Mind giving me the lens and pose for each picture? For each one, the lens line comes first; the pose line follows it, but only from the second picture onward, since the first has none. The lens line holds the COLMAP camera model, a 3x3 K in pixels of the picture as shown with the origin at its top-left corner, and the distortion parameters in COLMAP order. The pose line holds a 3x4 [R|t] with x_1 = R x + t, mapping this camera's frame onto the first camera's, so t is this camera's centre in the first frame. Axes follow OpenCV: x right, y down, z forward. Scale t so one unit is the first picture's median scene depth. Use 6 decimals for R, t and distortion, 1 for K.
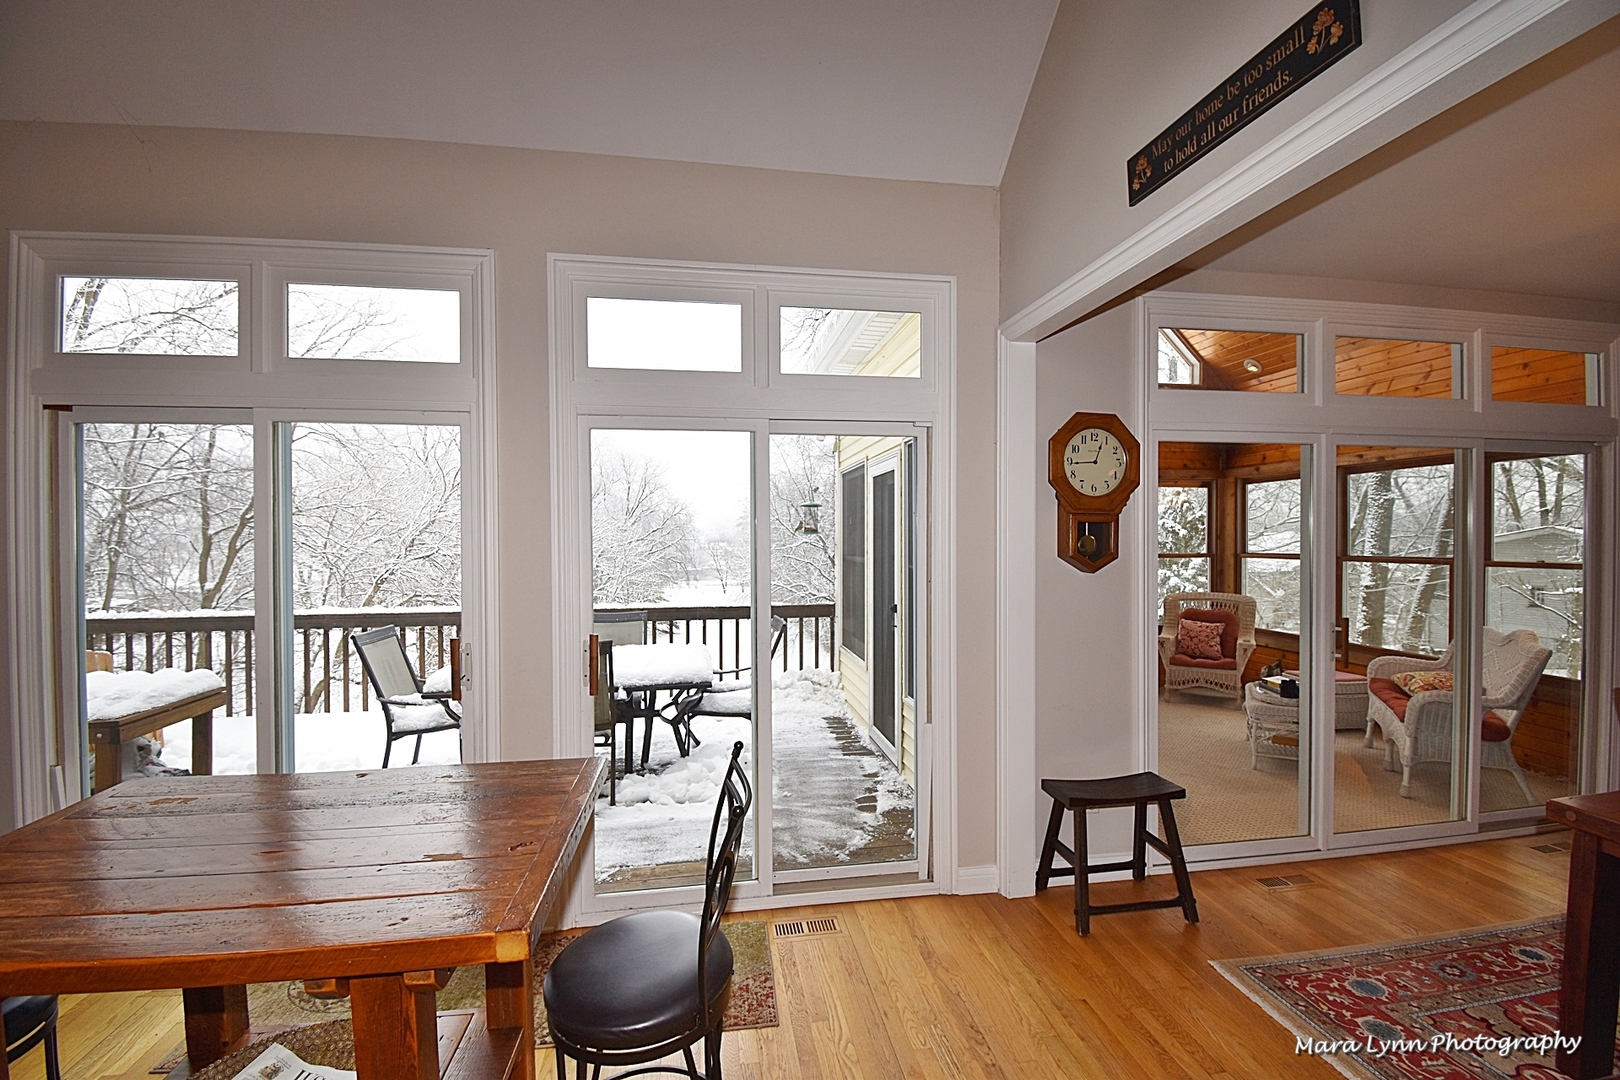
lens RADIAL K [[718.5, 0, 804.1], [0, 718.5, 544.5], [0, 0, 1]] dist [0.000547, -0.014674]
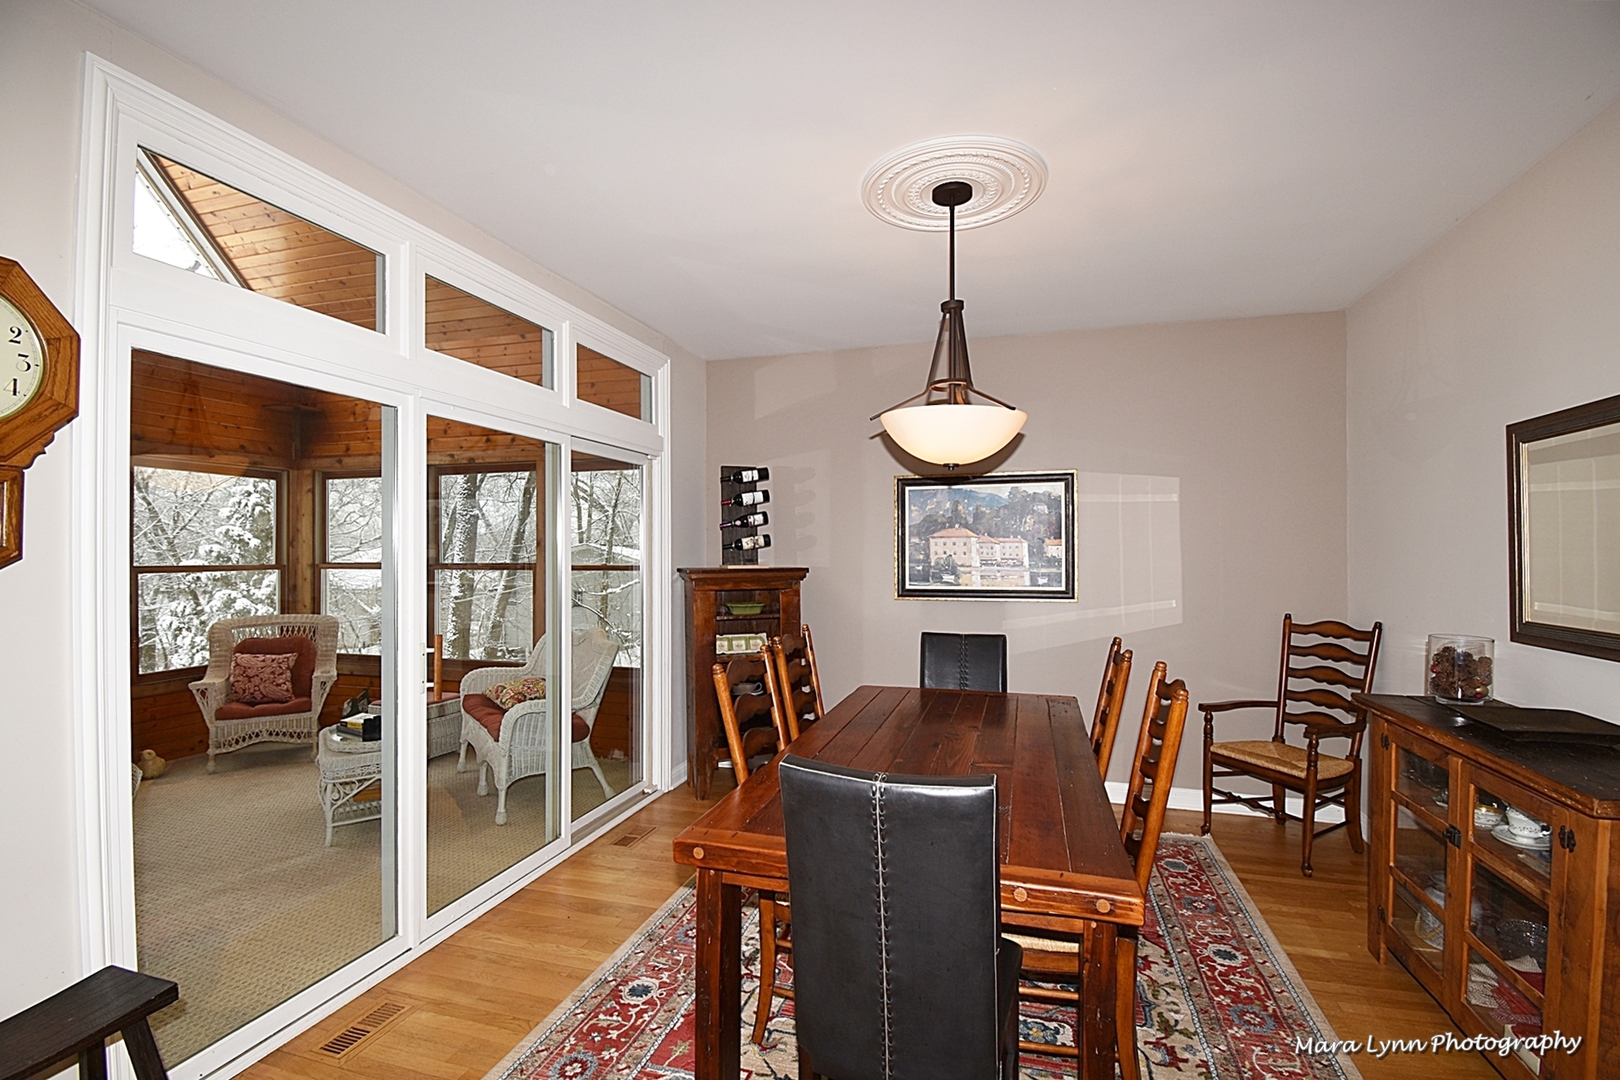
lens RADIAL K [[718.5, 0, 815.2], [0, 718.5, 548.1], [0, 0, 1]] dist [0.000547, -0.014674]
pose [[0.424181, 0.006161, 0.905556, 0.115331], [0.012271, 0.999846, -0.012550, 0.012366], [-0.905494, 0.016436, 0.424040, 0.152198]]
